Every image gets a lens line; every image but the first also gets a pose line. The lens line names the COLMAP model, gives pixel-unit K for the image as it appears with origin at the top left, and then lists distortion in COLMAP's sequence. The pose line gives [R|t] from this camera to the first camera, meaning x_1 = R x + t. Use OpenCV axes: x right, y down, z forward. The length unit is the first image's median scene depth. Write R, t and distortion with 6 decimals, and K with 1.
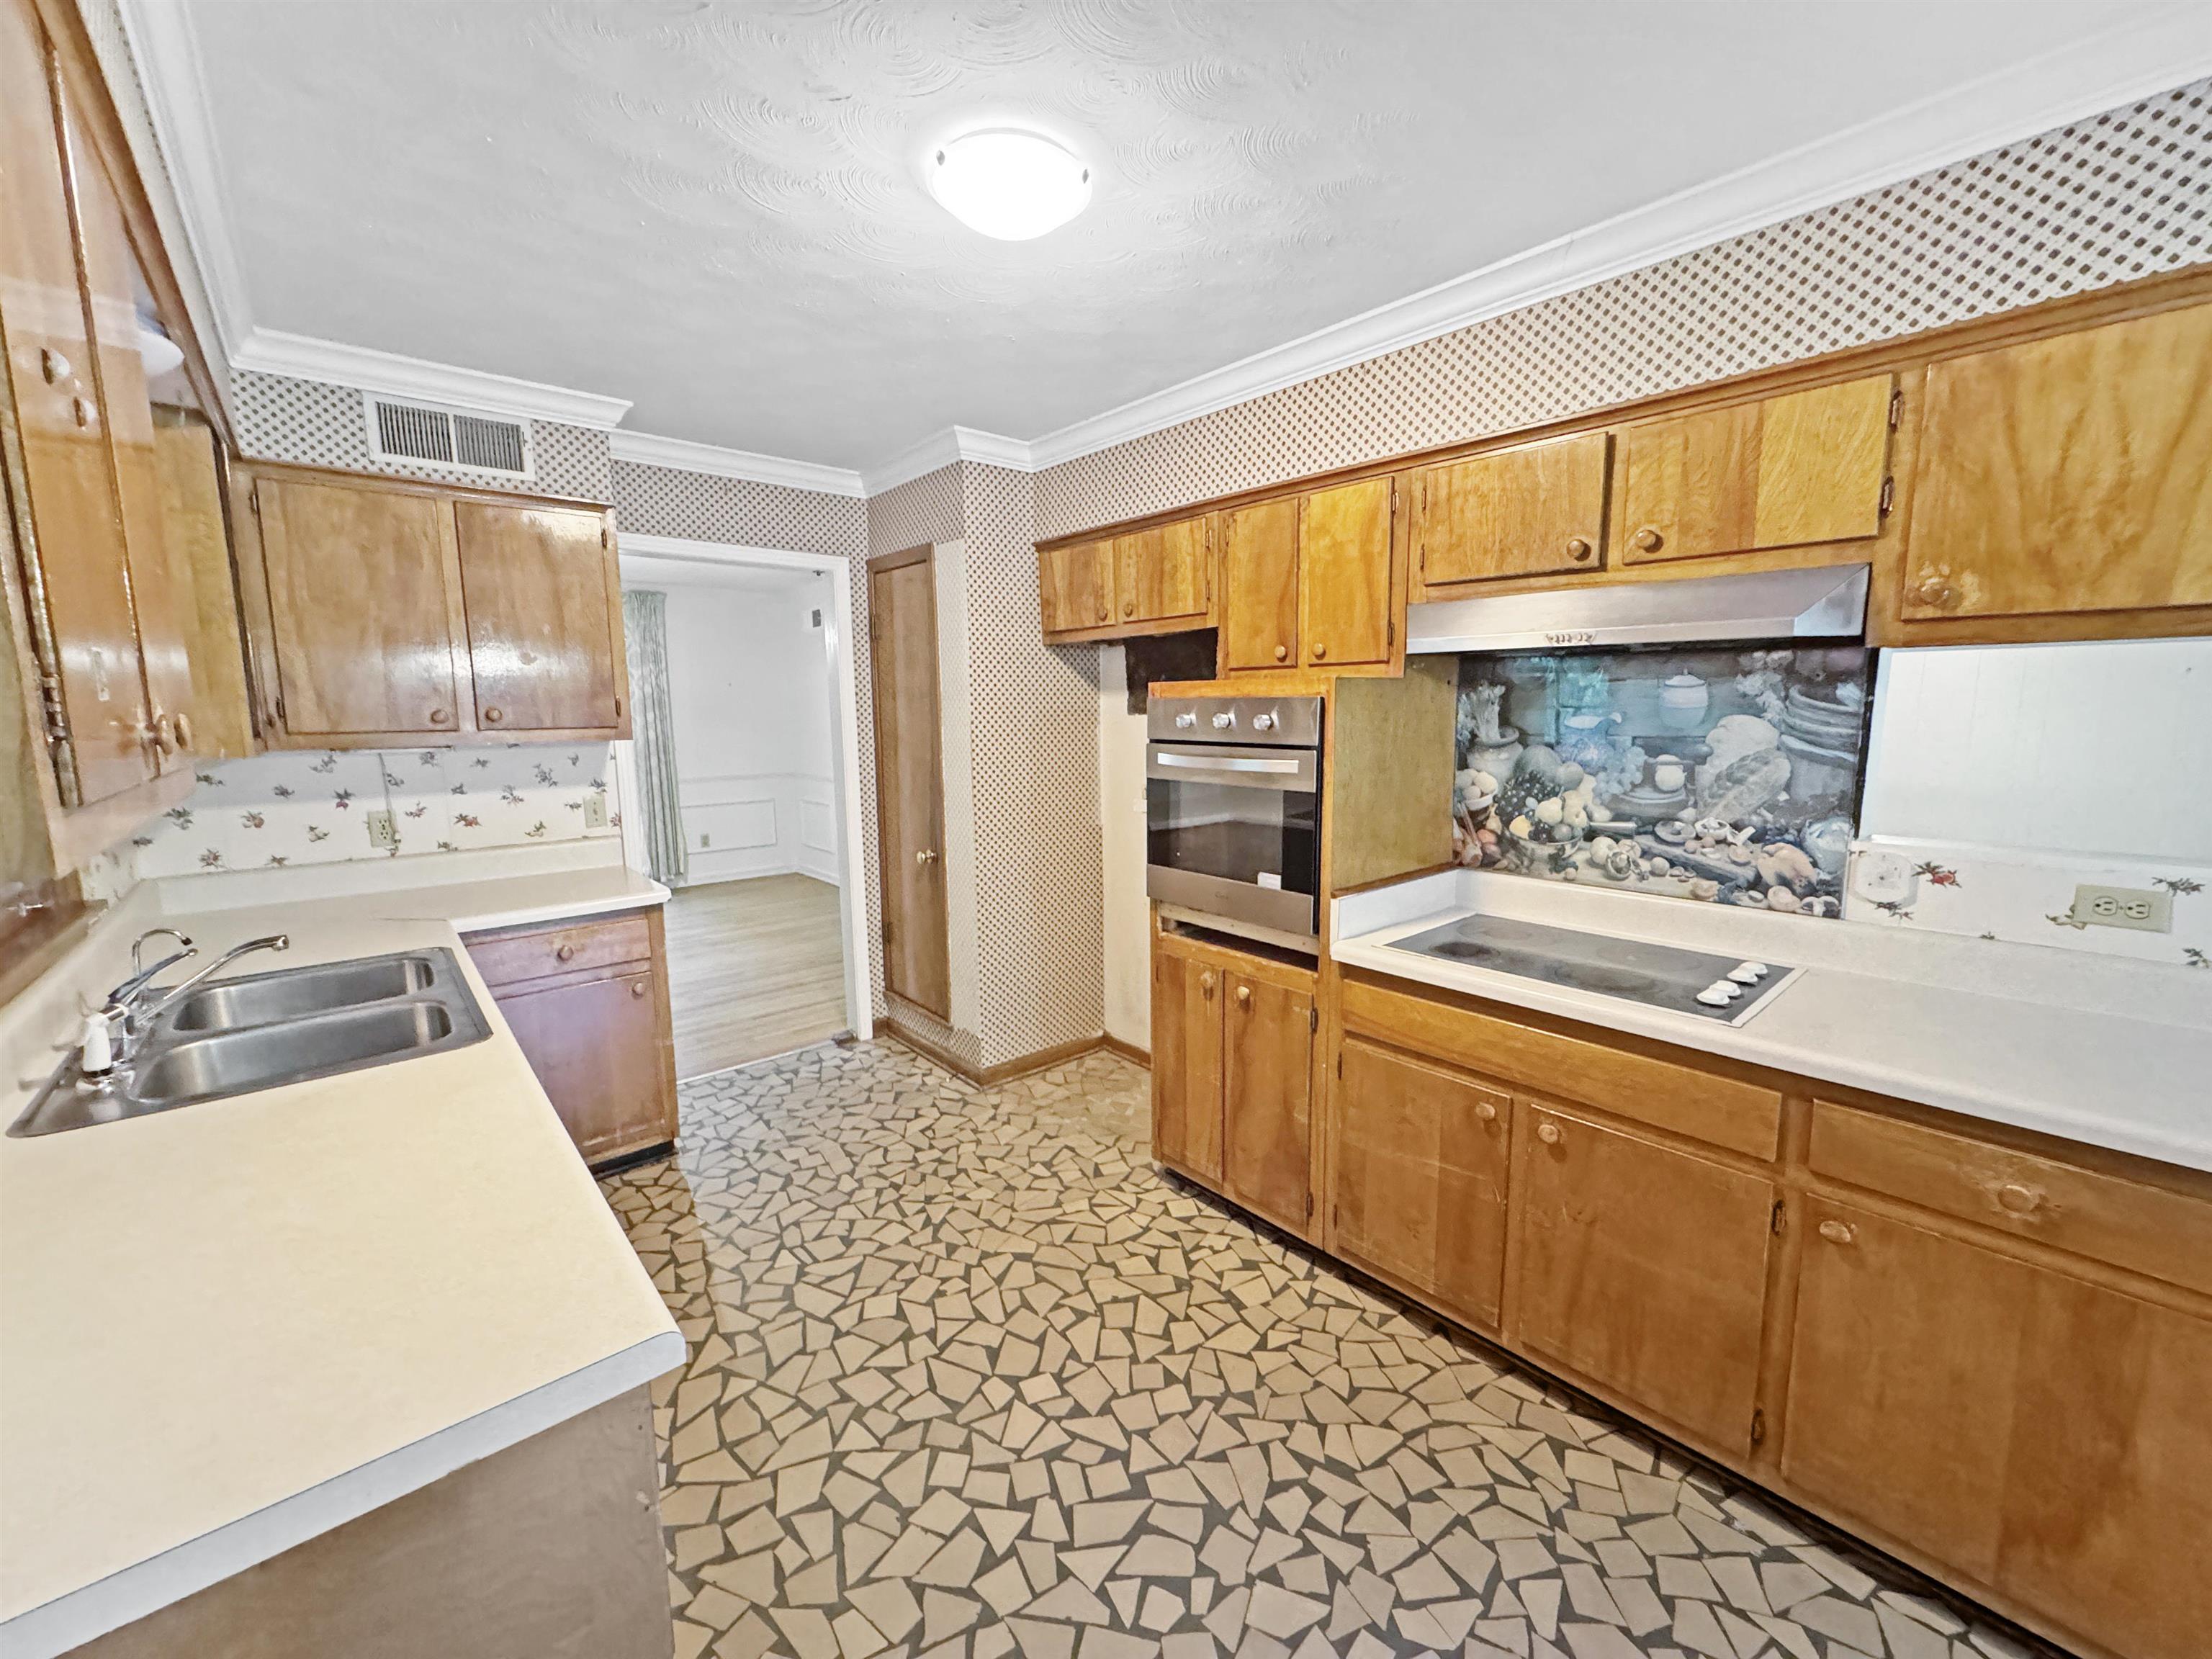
lens RADIAL K [[880.2, 0, 1109.4], [0, 880.2, 826.4], [0, 0, 1]] dist [-0.003141, 0.000410]
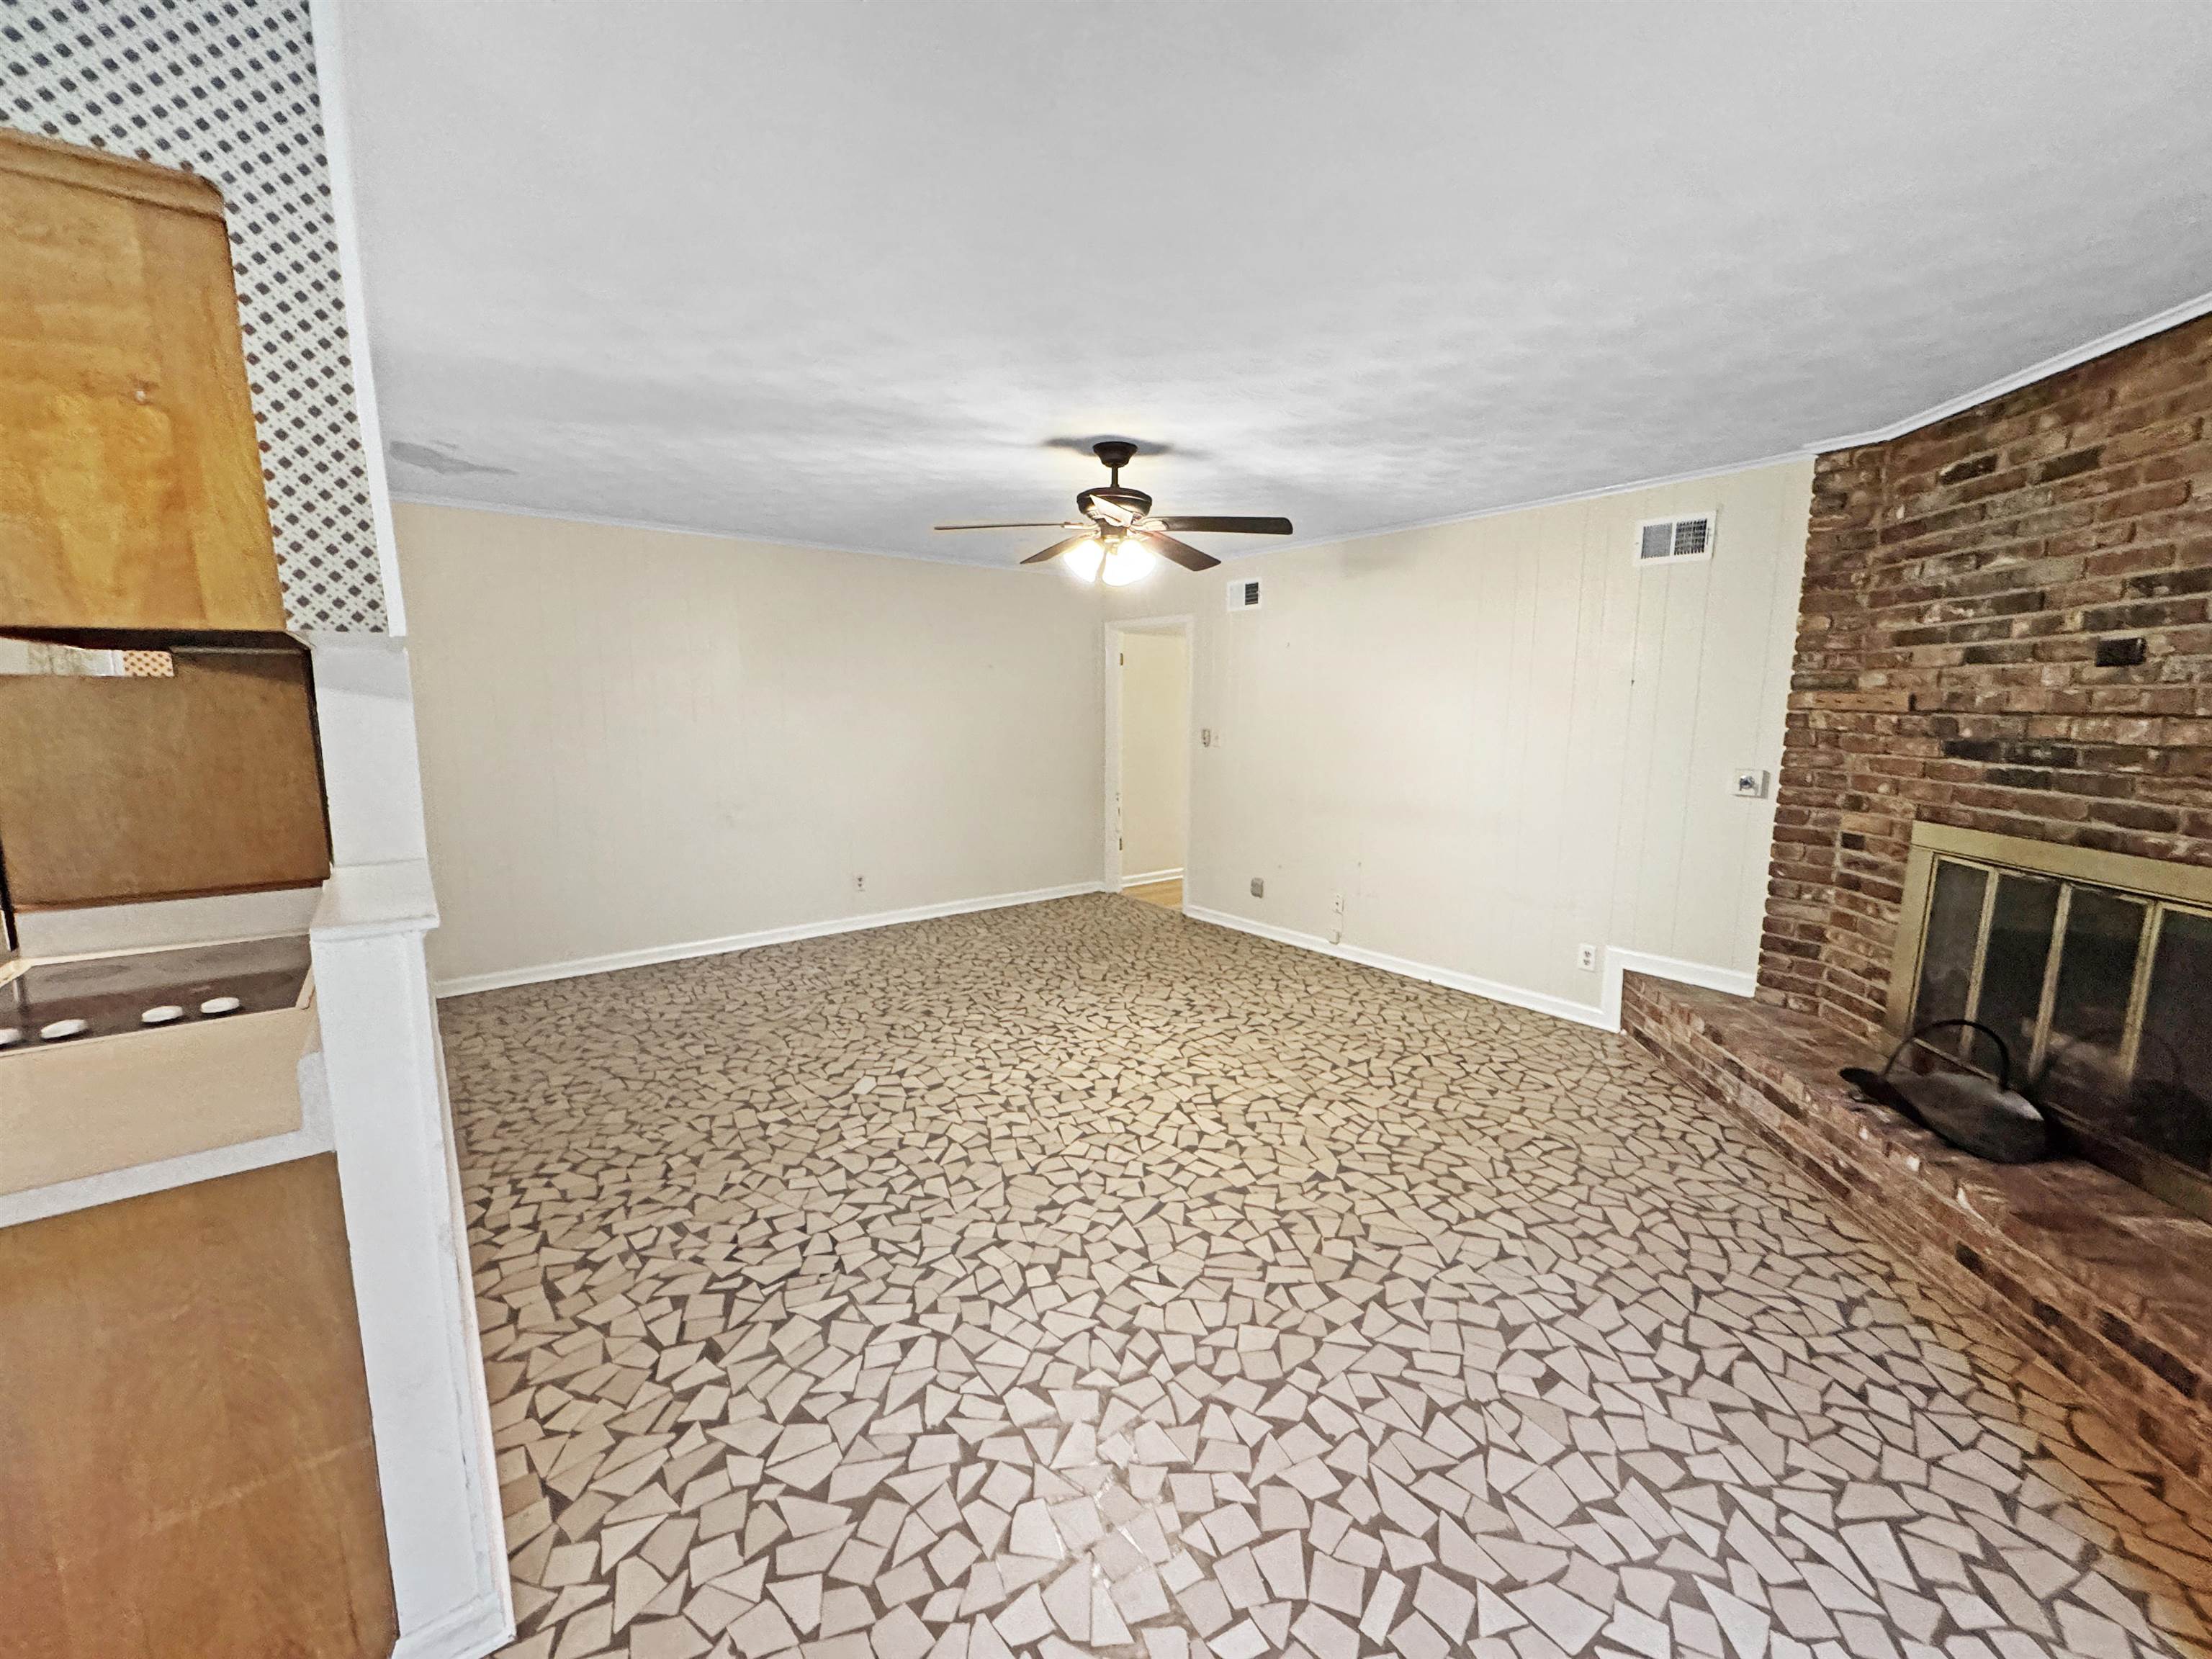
lens RADIAL K [[880.2, 0, 1107.4], [0, 880.2, 827.3], [0, 0, 1]] dist [-0.003141, 0.000410]
pose [[0.998891, 0.021705, -0.041788, 1.412607], [-0.021618, 0.999763, 0.002512, -0.034407], [0.041833, -0.001606, 0.999123, 0.126834]]
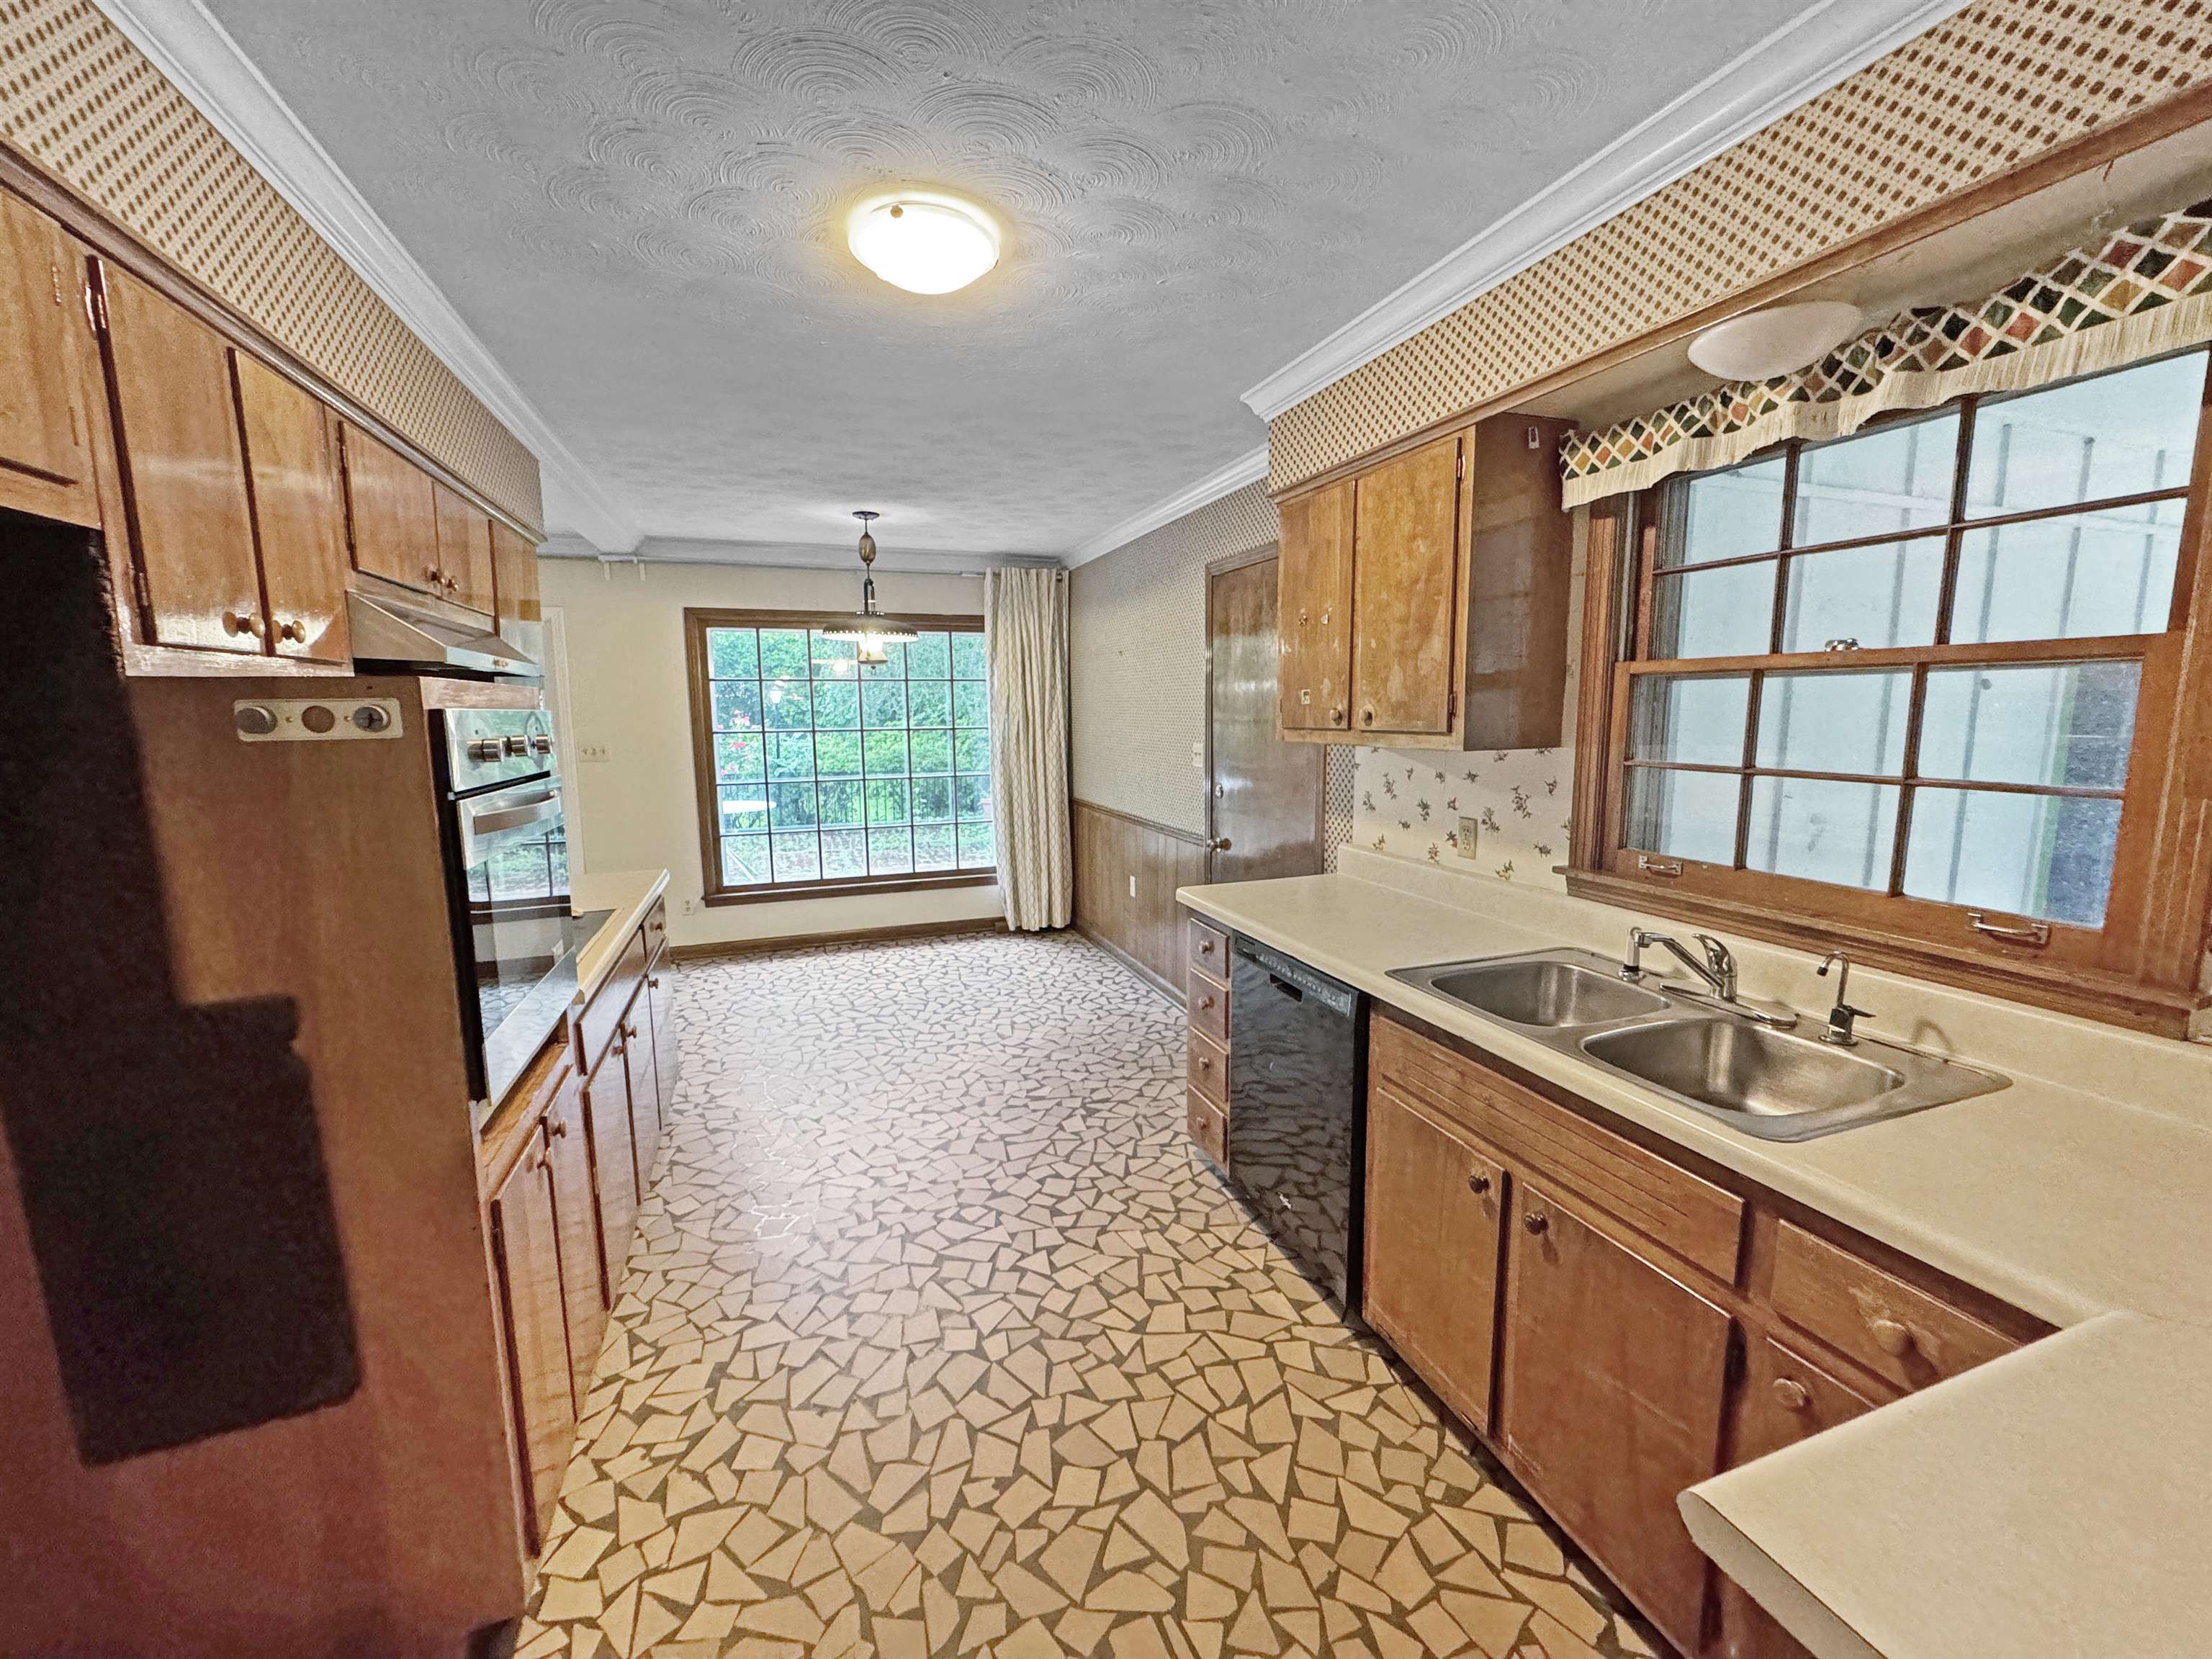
lens RADIAL K [[880.2, 0, 1107.9], [0, 880.2, 828.8], [0, 0, 1]] dist [-0.003141, 0.000410]
pose [[-0.932615, -0.031457, 0.359499, -0.545806], [0.068351, 0.962764, 0.261560, -0.212080], [-0.354341, 0.268506, -0.895738, 1.530644]]
